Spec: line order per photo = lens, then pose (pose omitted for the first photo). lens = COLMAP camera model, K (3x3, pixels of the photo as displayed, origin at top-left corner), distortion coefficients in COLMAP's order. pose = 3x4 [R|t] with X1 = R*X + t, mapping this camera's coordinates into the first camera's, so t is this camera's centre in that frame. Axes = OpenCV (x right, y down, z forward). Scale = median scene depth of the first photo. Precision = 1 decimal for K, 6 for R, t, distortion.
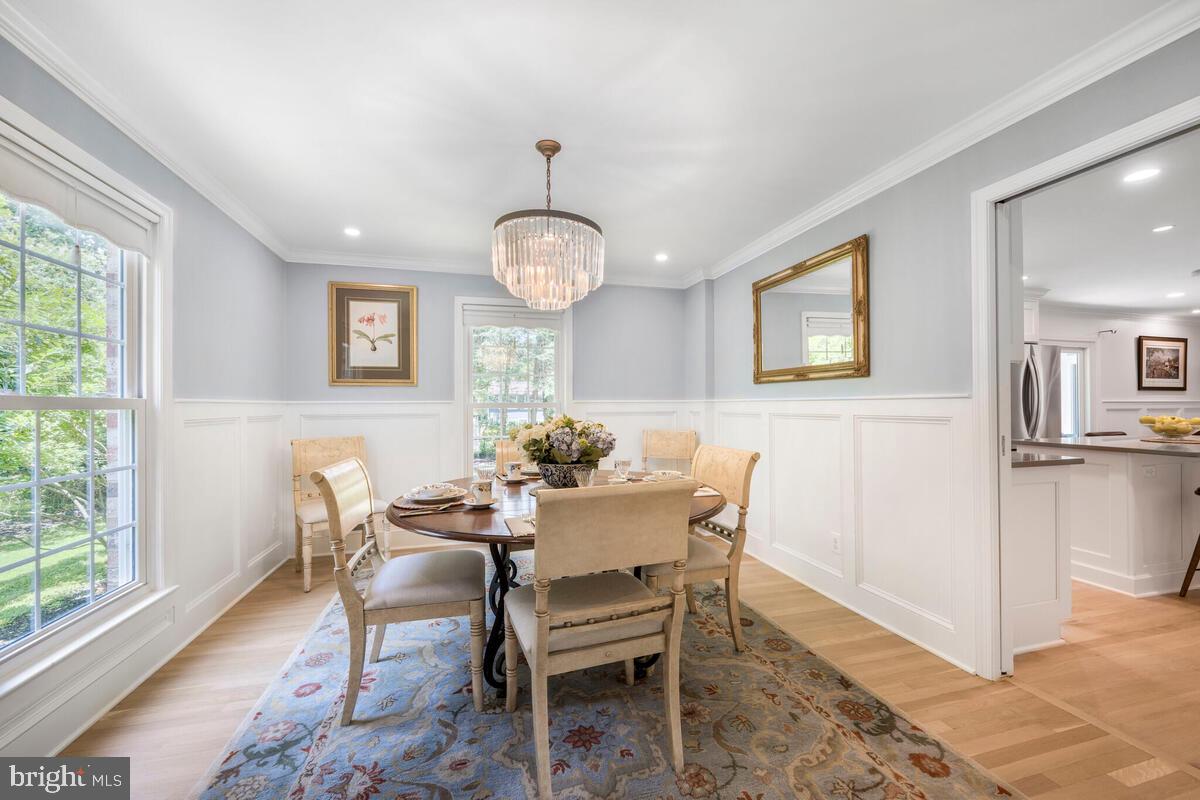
lens RADIAL K [[473.4, 0, 599.8], [0, 473.4, 401.1], [0, 0, 1]] dist [0.000119, 0.000114]
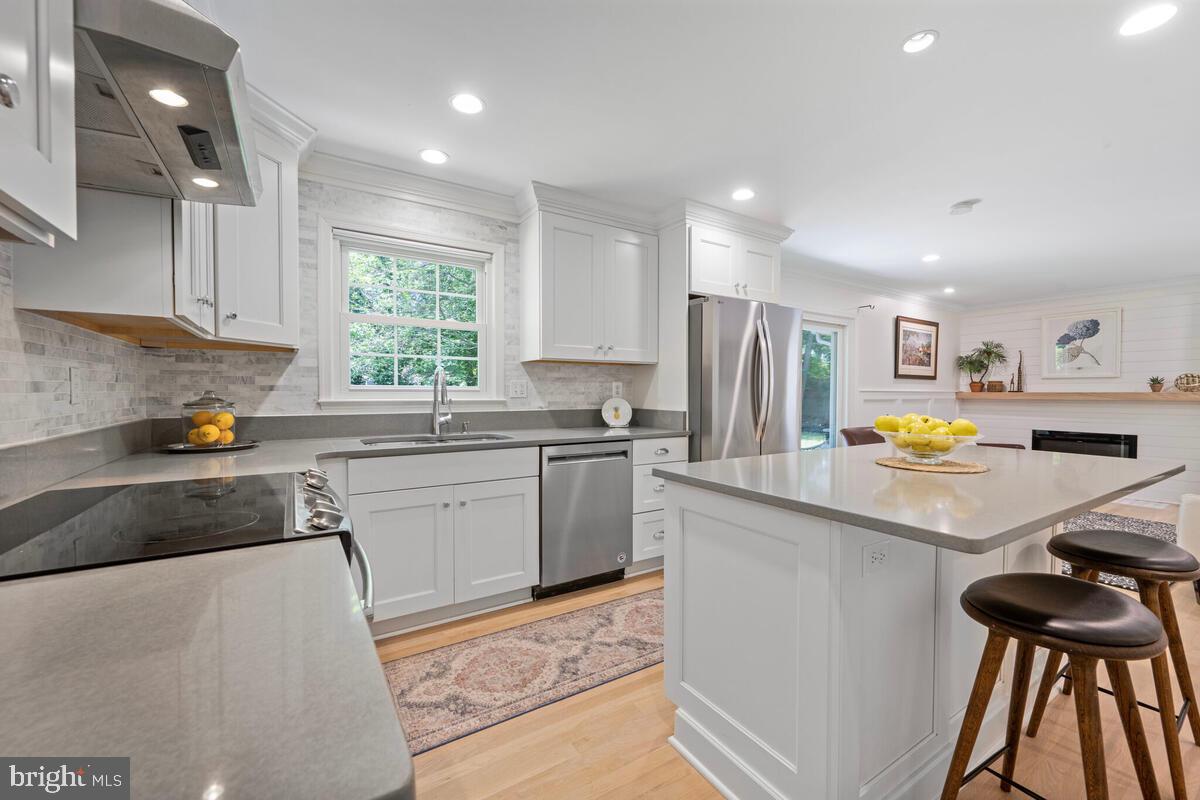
lens RADIAL K [[473.4, 0, 600.3], [0, 473.4, 401.4], [0, 0, 1]] dist [0.000119, 0.000114]
pose [[0.961147, 0.000214, 0.276038, 0.371503], [-0.007203, 0.999679, 0.024303, 0.002485], [-0.275944, -0.025347, 0.960840, 0.307543]]
